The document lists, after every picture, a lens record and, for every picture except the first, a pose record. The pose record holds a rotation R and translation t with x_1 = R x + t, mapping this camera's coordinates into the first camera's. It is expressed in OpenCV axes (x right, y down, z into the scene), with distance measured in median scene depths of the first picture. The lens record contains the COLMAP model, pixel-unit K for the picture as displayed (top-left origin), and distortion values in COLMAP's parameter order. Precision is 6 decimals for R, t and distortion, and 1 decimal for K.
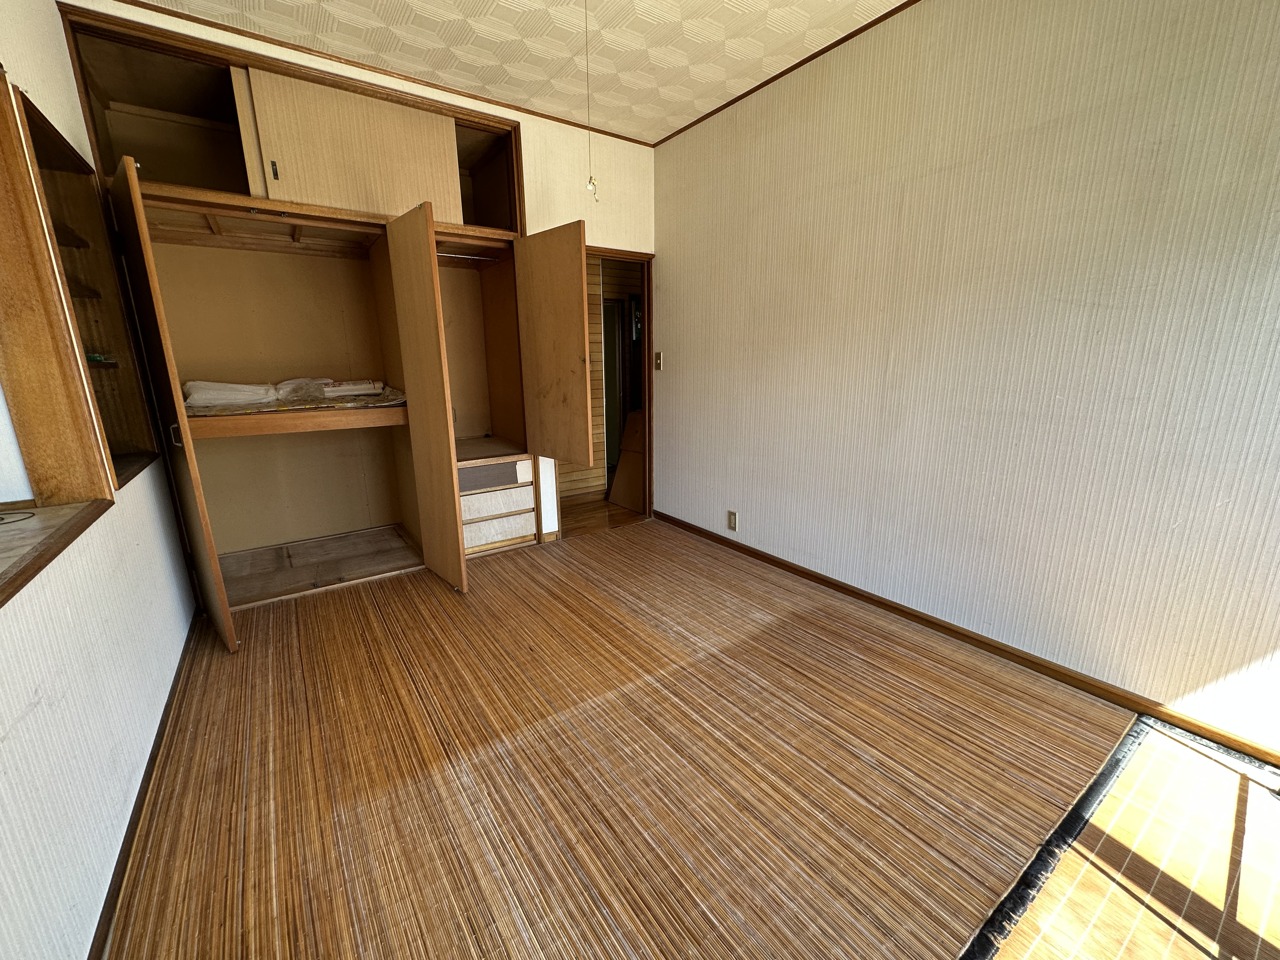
lens RADIAL K [[513.1, 0, 639.9], [0, 513.1, 480.0], [0, 0, 1]] dist [-0.003778, 0.001002]
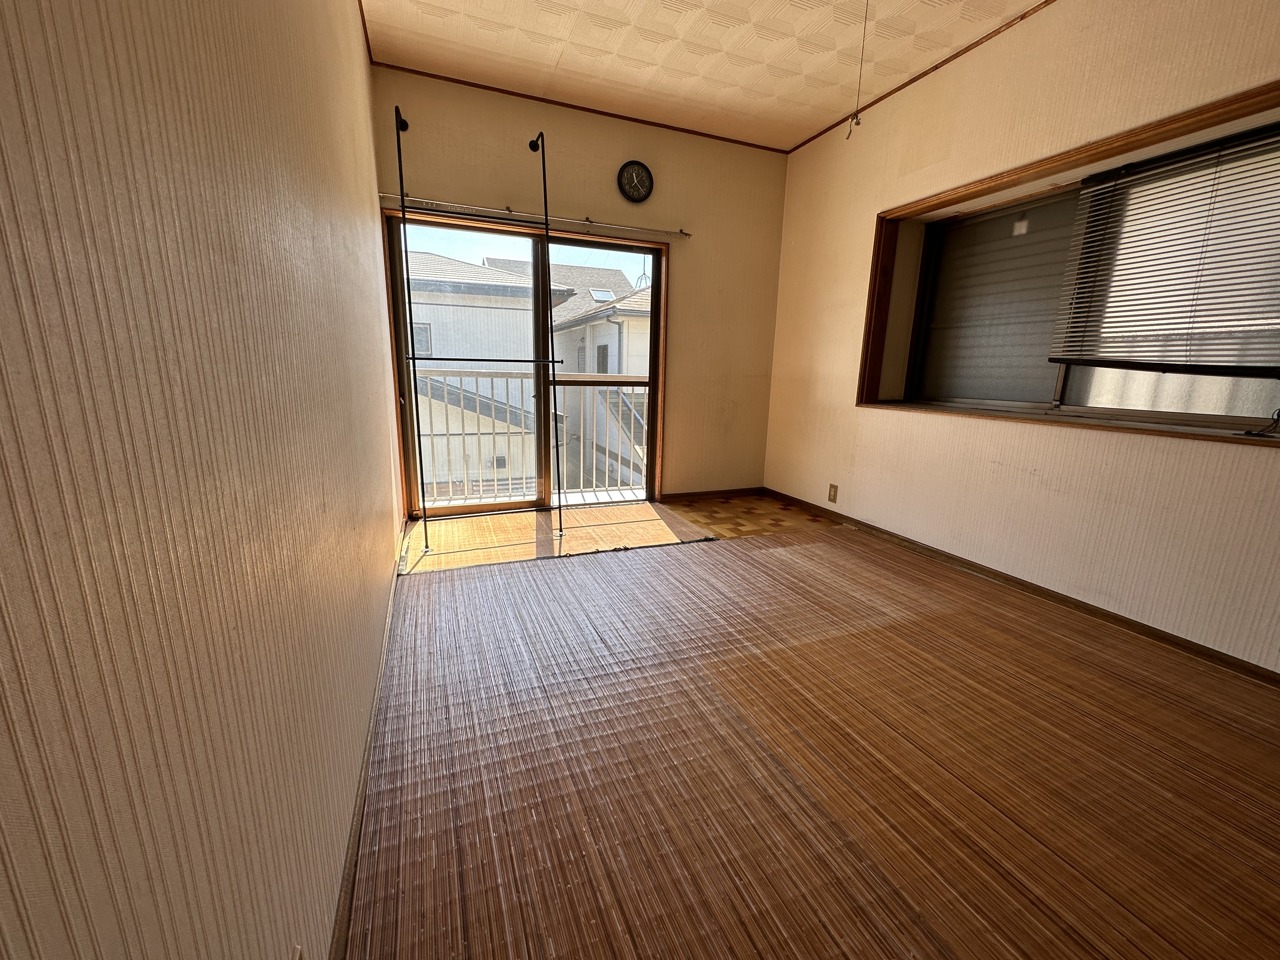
lens RADIAL K [[513.1, 0, 639.9], [0, 513.1, 480.0], [0, 0, 1]] dist [-0.003778, 0.001002]
pose [[-0.972912, -0.062586, 0.222541, 0.035070], [0.038502, 0.905341, 0.422936, -0.317322], [-0.227945, 0.420048, -0.878408, 1.814880]]
